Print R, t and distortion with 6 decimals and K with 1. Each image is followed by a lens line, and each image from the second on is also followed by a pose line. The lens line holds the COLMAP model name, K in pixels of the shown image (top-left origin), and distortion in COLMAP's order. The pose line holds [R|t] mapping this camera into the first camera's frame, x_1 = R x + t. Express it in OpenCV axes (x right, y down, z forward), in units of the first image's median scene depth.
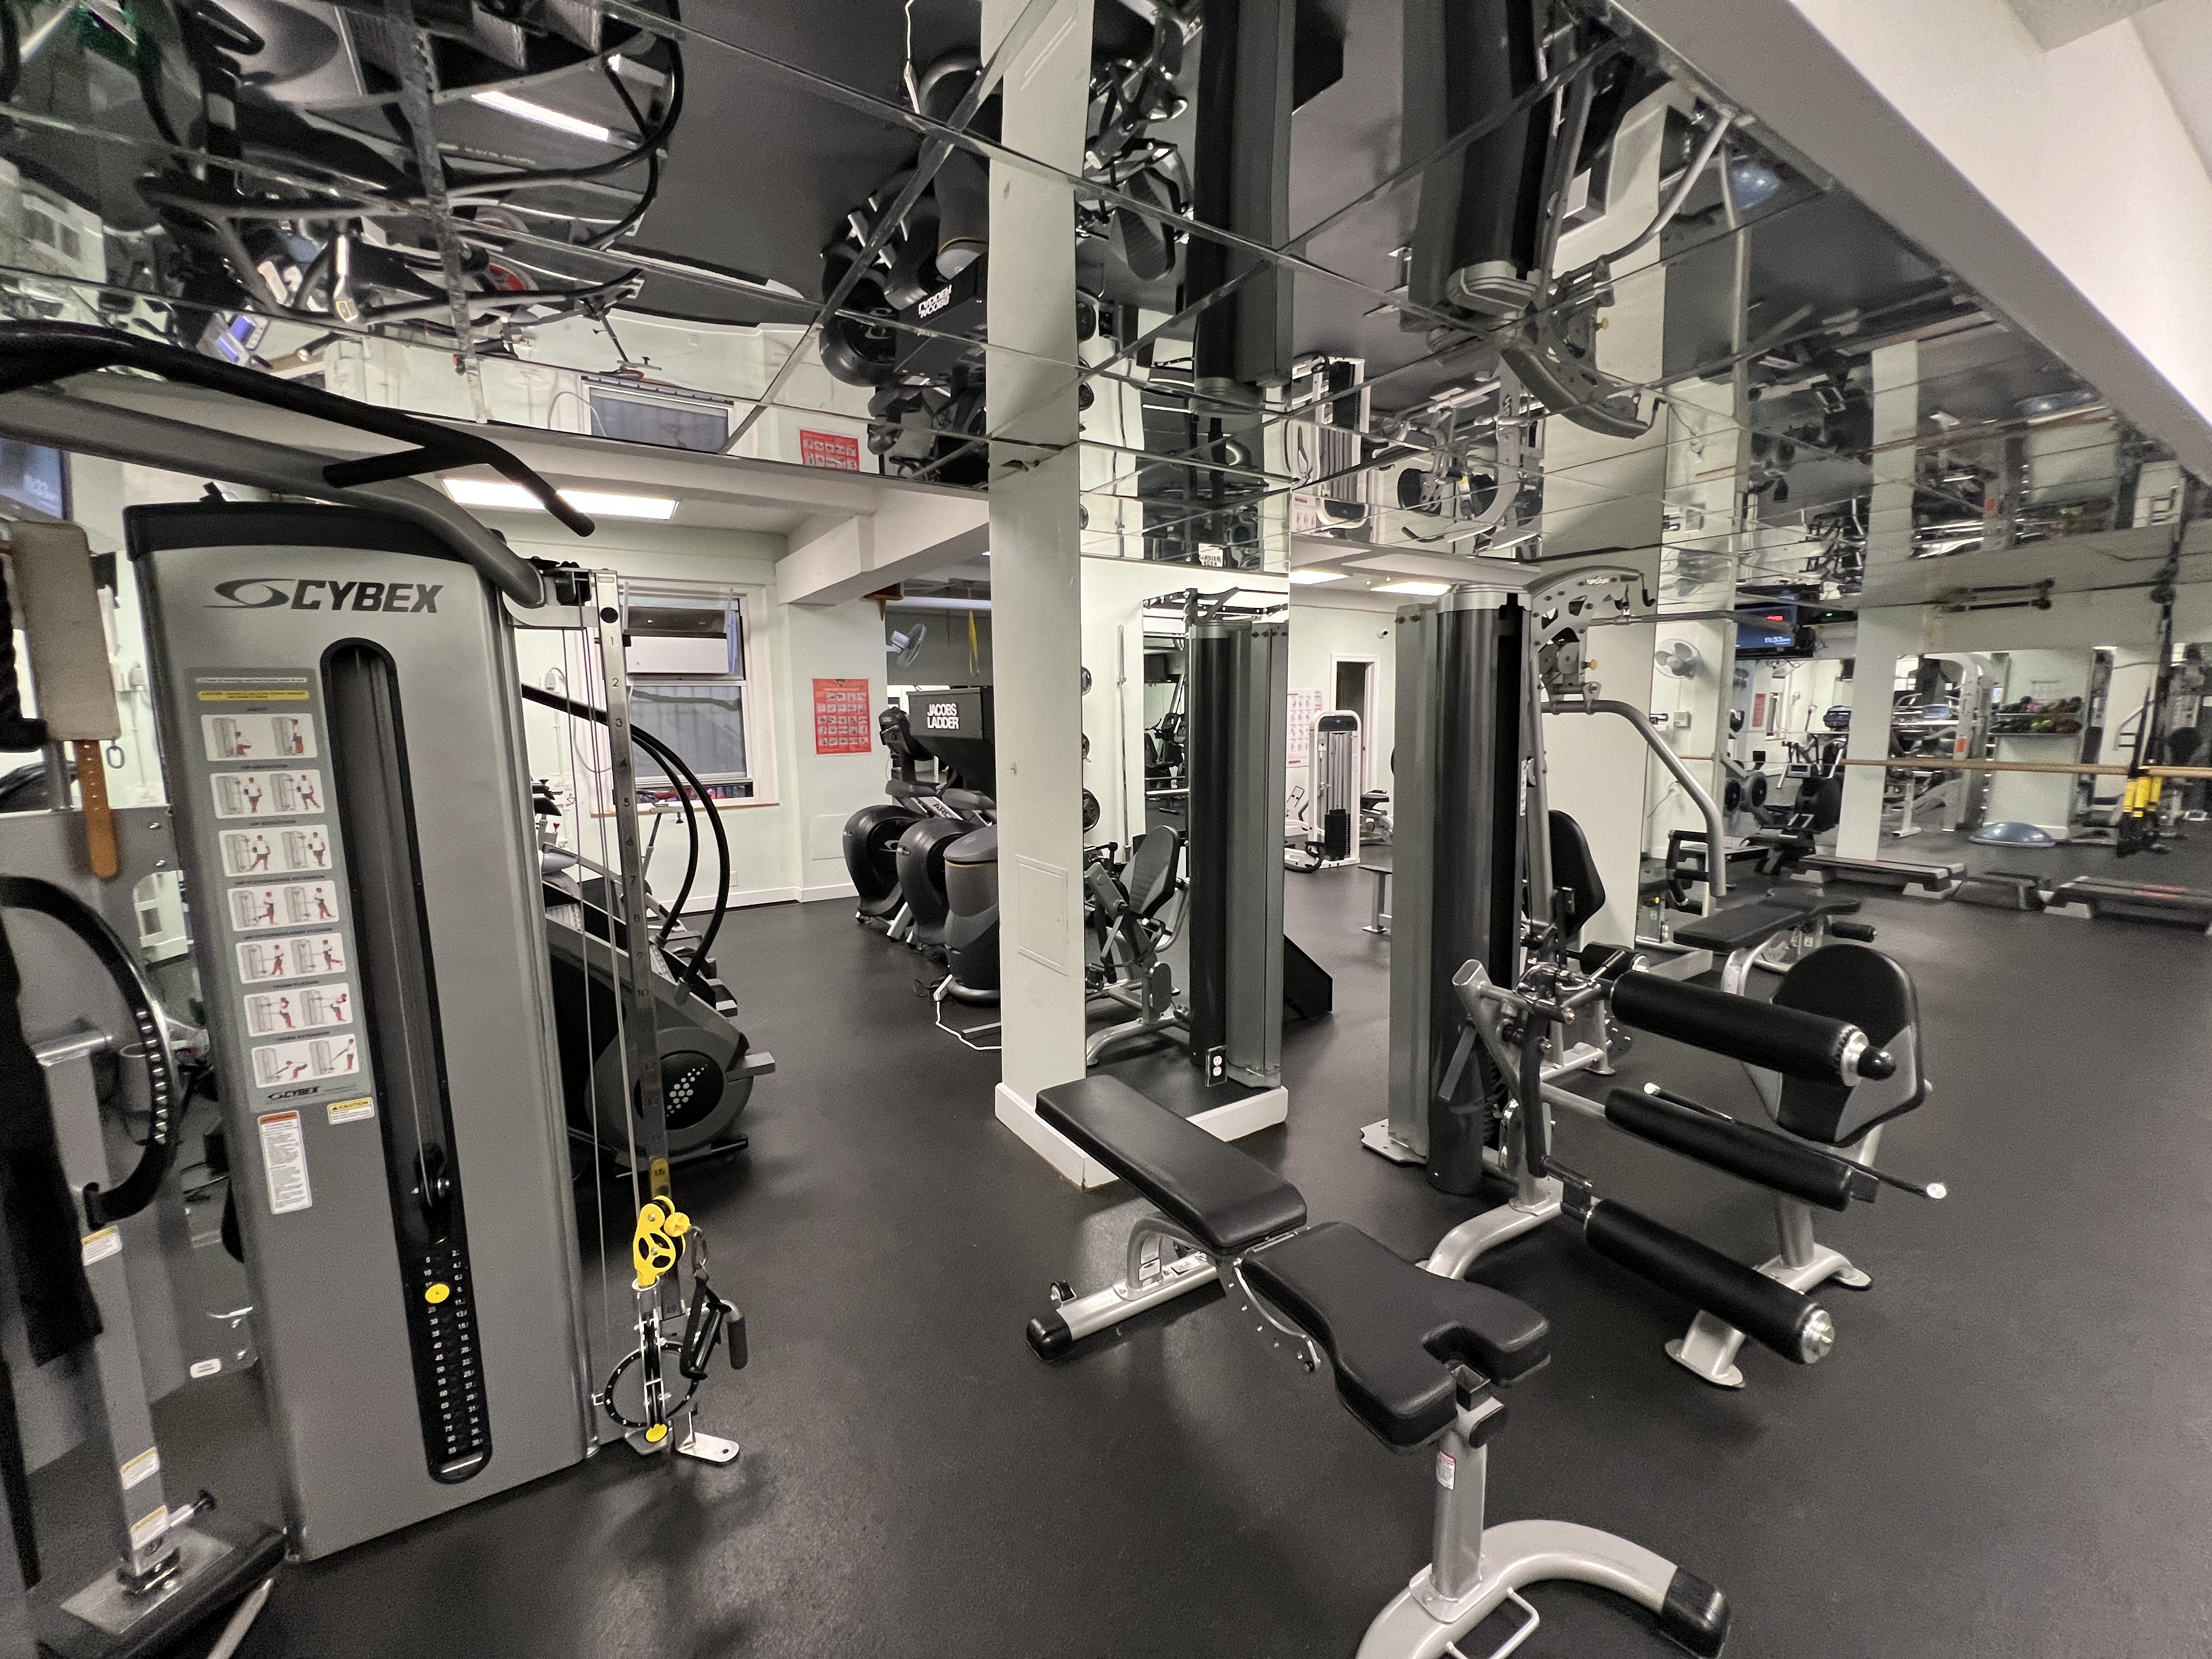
lens RADIAL K [[889.7, 0, 1110.3], [0, 889.7, 821.4], [0, 0, 1]] dist [-0.000130, -0.000013]
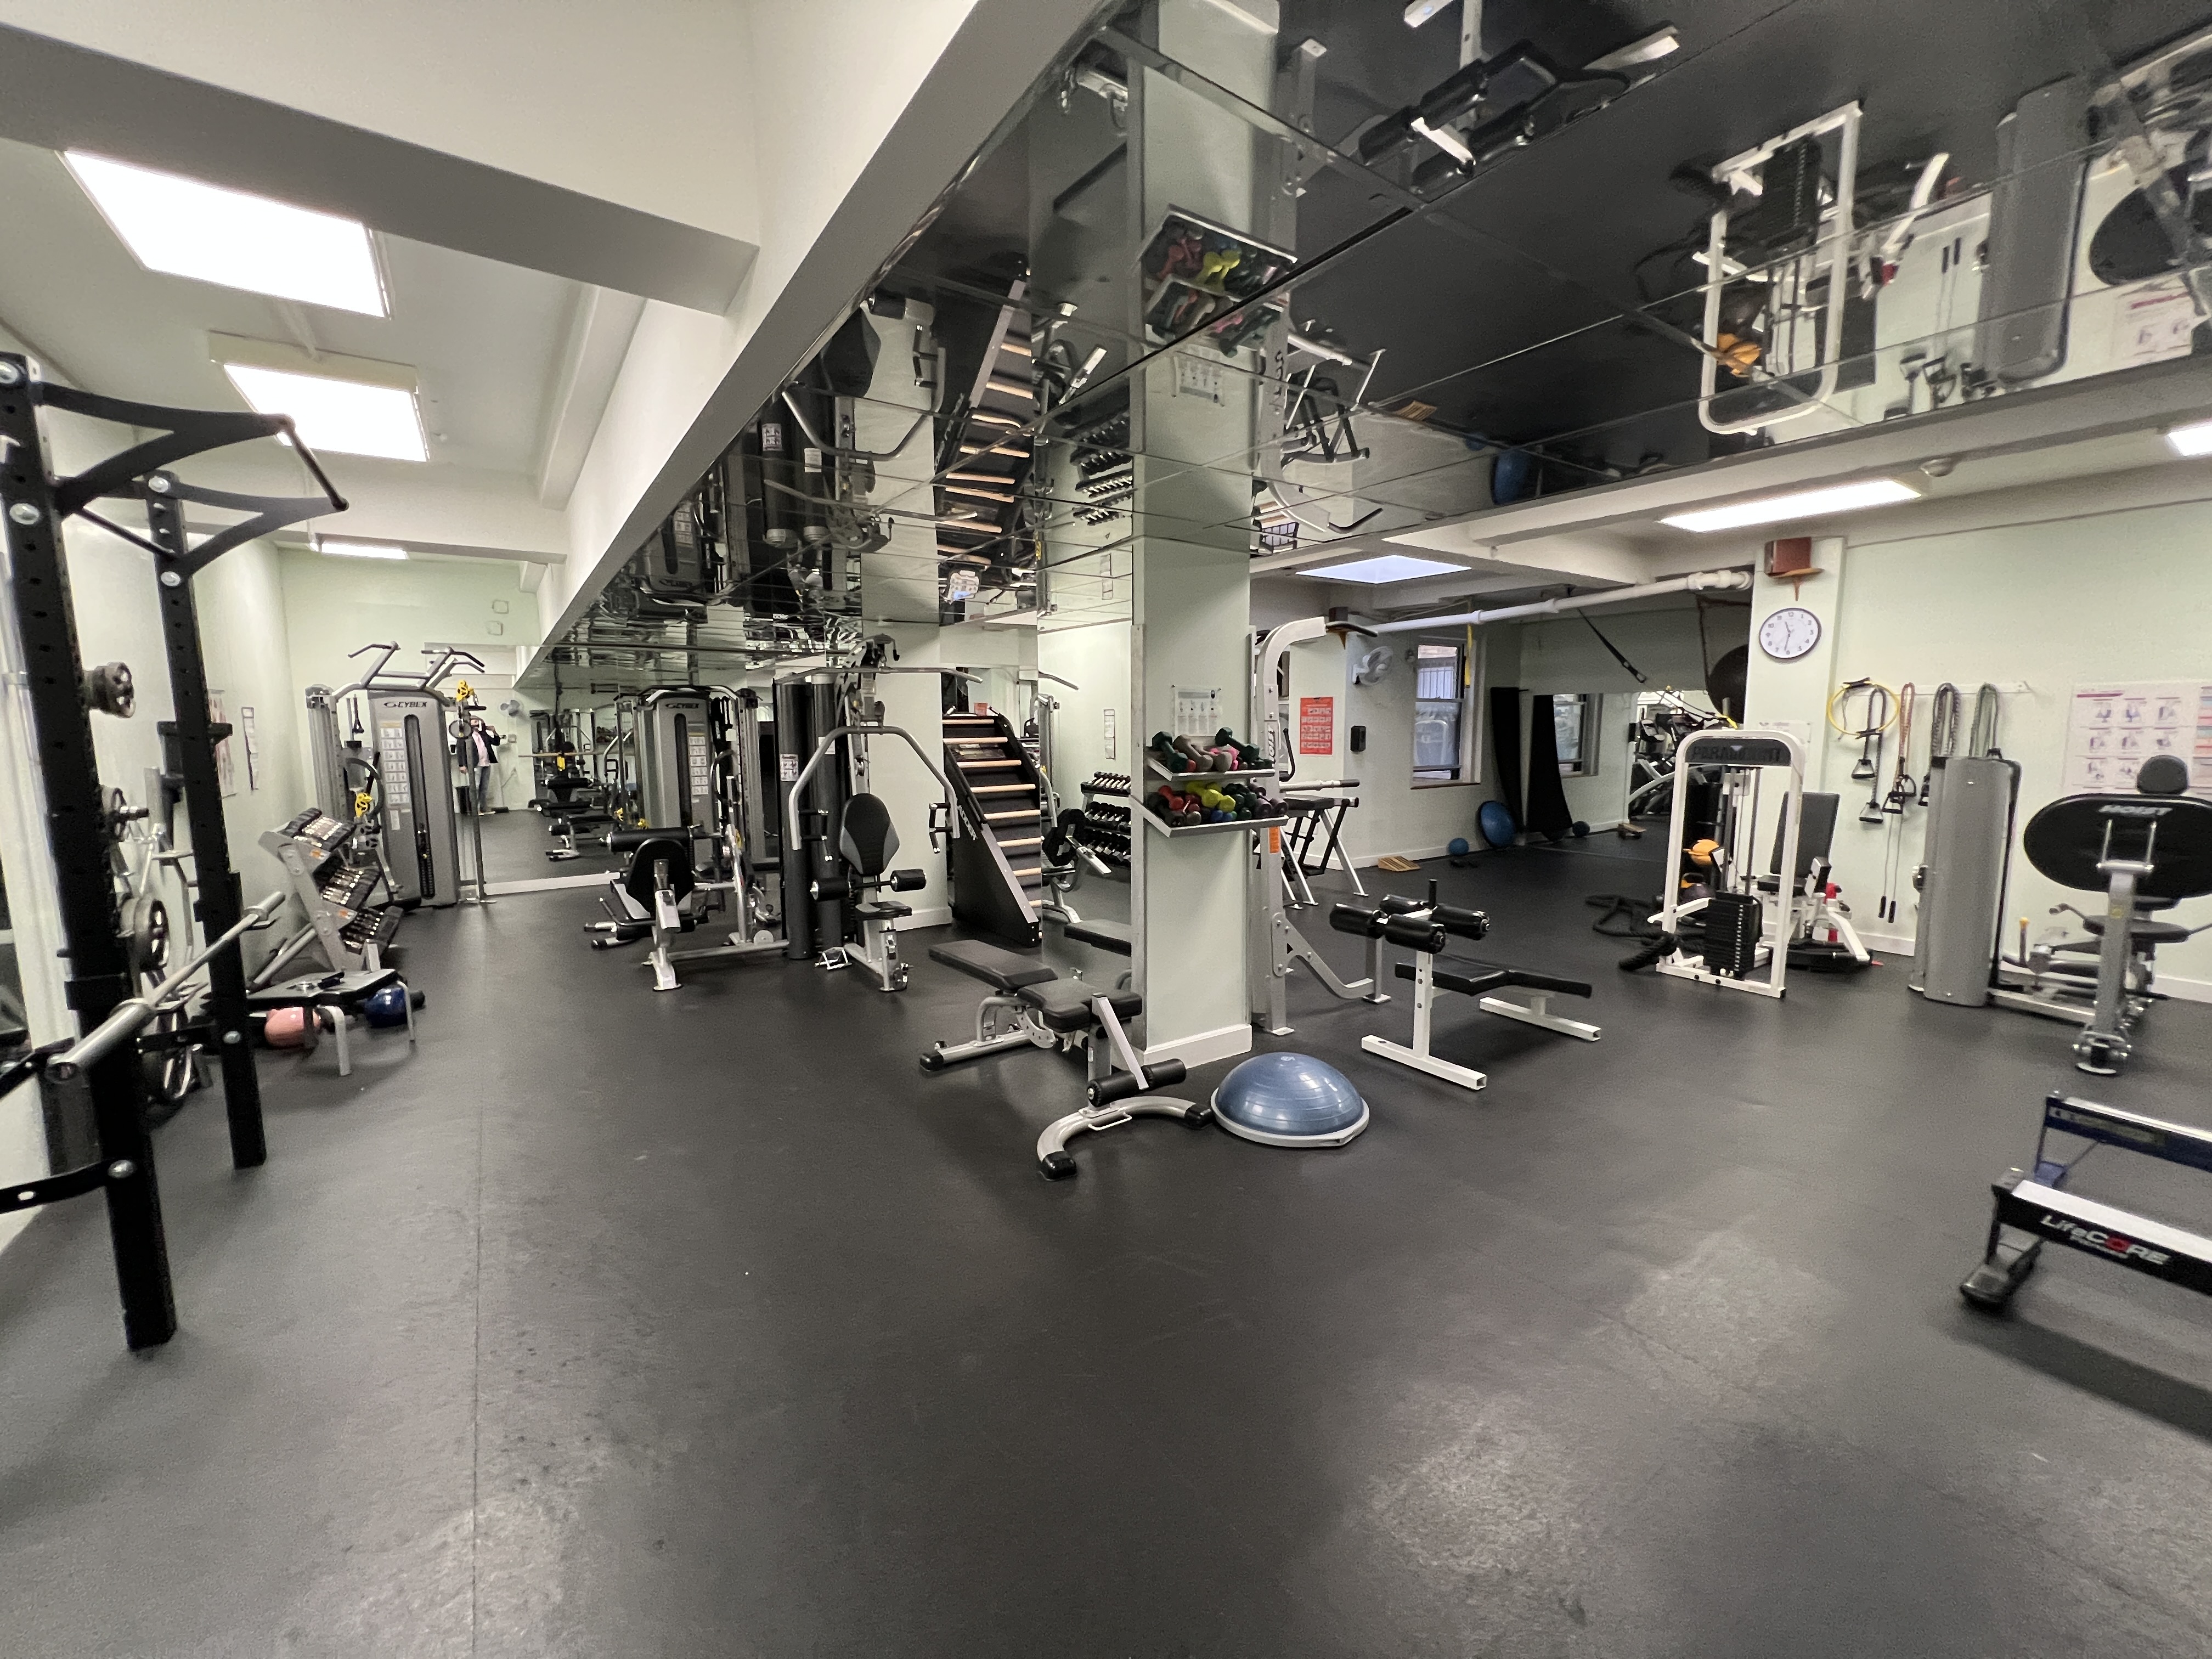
lens RADIAL K [[889.7, 0, 1105.3], [0, 889.7, 831.7], [0, 0, 1]] dist [-0.000130, -0.000013]
pose [[0.999749, -0.002399, 0.022293, 2.857901], [0.002666, 0.999925, -0.011976, 0.516623], [-0.022263, 0.012033, 0.999680, -3.955066]]
